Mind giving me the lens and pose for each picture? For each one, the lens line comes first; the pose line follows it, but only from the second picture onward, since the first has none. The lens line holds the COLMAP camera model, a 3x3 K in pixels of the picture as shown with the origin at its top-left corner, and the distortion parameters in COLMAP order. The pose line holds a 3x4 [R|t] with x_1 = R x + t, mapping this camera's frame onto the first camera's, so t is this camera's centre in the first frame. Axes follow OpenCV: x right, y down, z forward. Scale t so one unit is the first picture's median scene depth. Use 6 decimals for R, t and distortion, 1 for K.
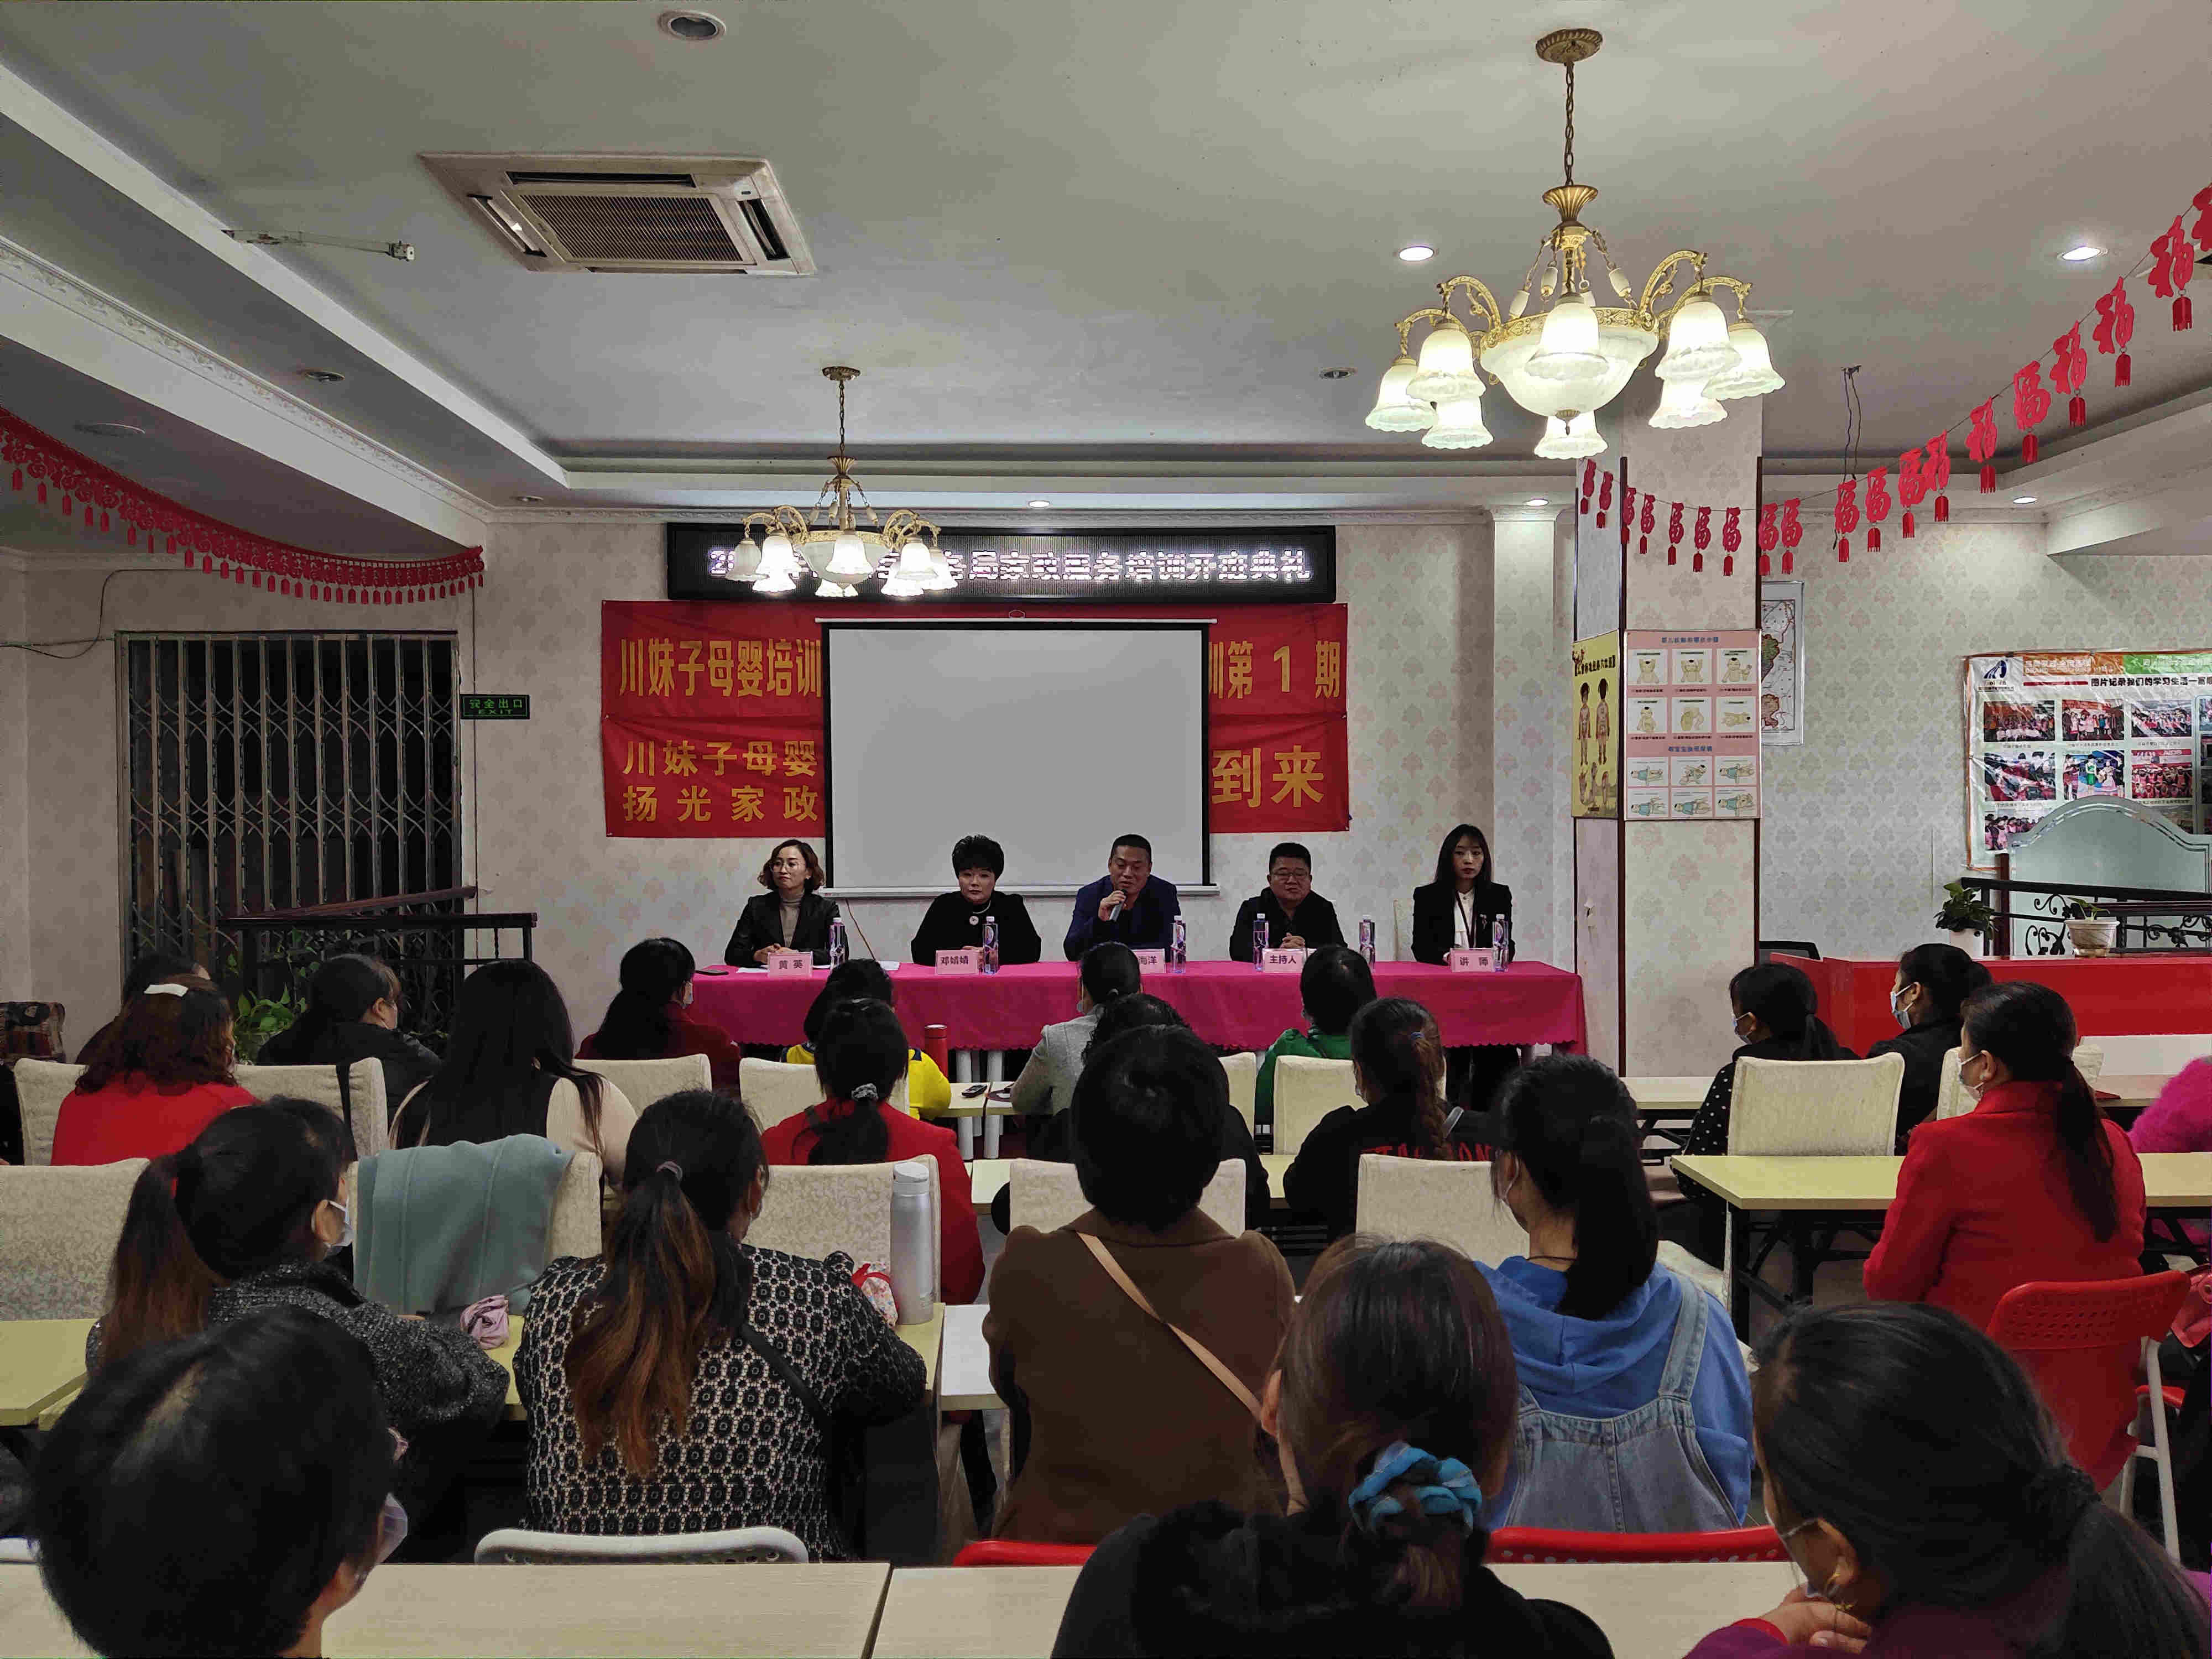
lens RADIAL K [[1605.9, 0, 1106.0], [0, 1605.9, 829.5], [0, 0, 1]] dist [0.039105, -0.001047]
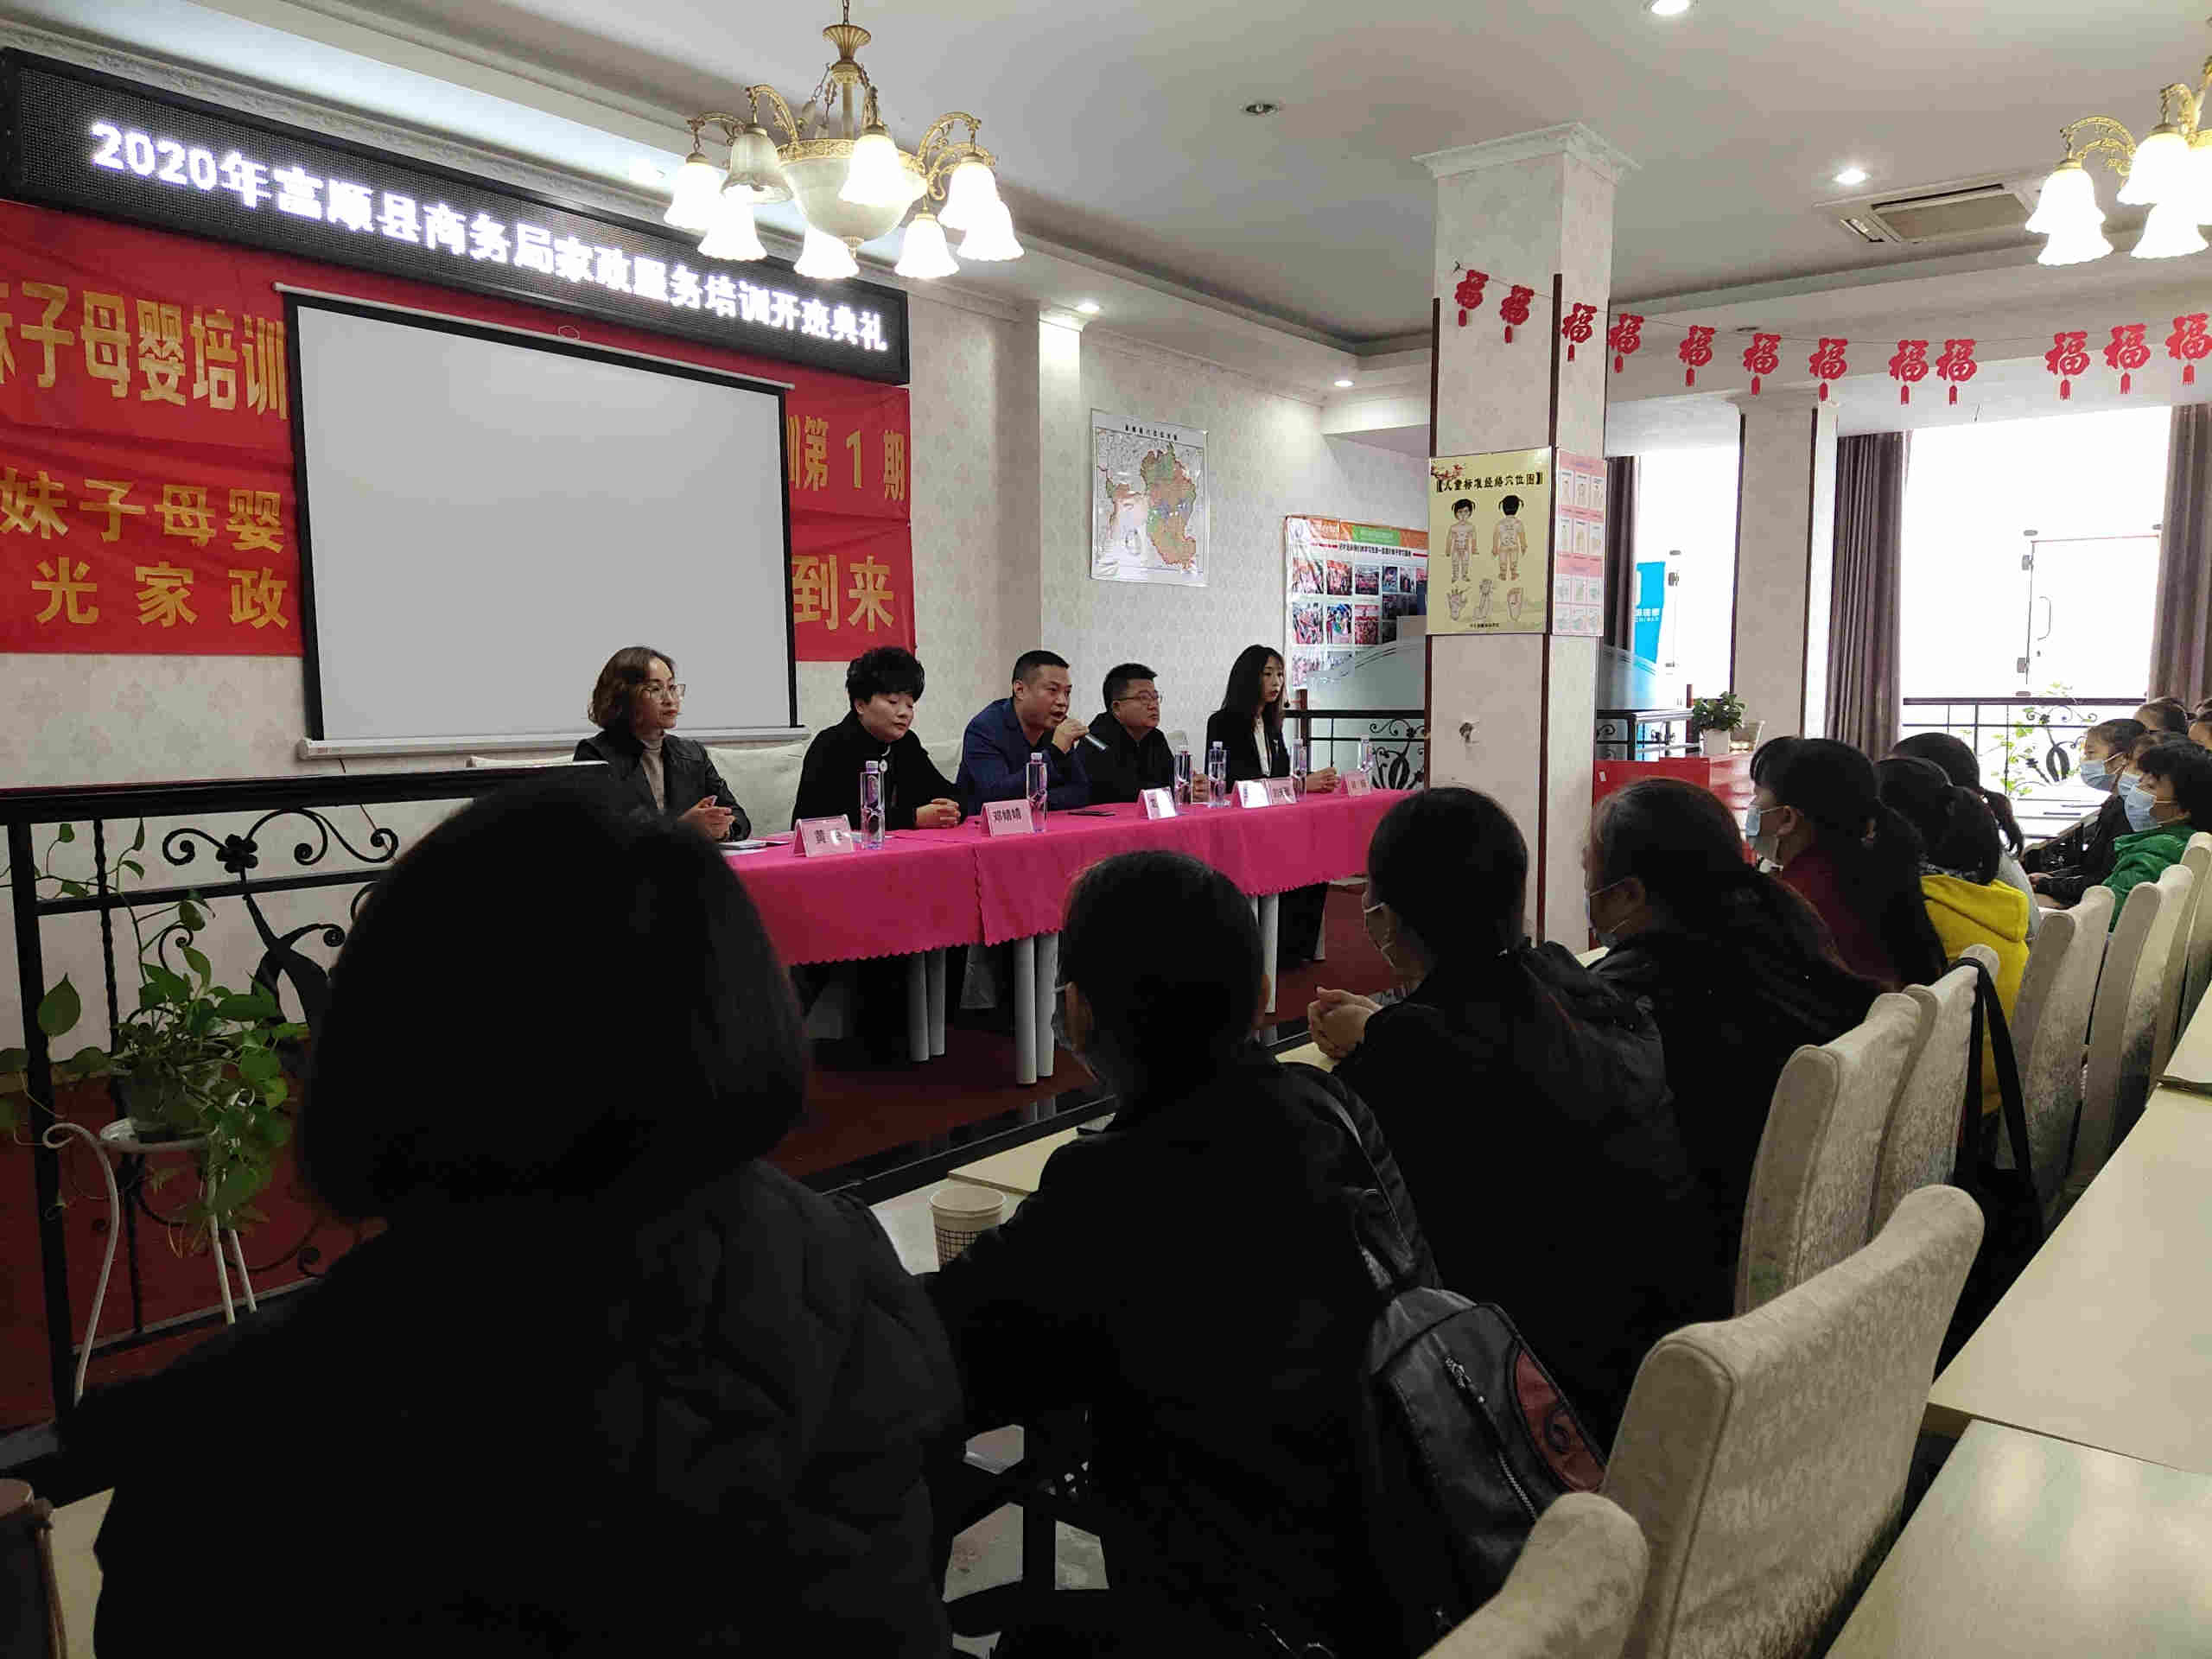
lens RADIAL K [[1598.6, 0, 1106.0], [0, 1598.6, 829.5], [0, 0, 1]] dist [0.054675, -0.090499]
pose [[0.642251, -0.066421, 0.763611, -0.446629], [0.007939, 0.996761, 0.080024, 0.023296], [-0.766453, -0.045334, 0.640698, 0.378831]]
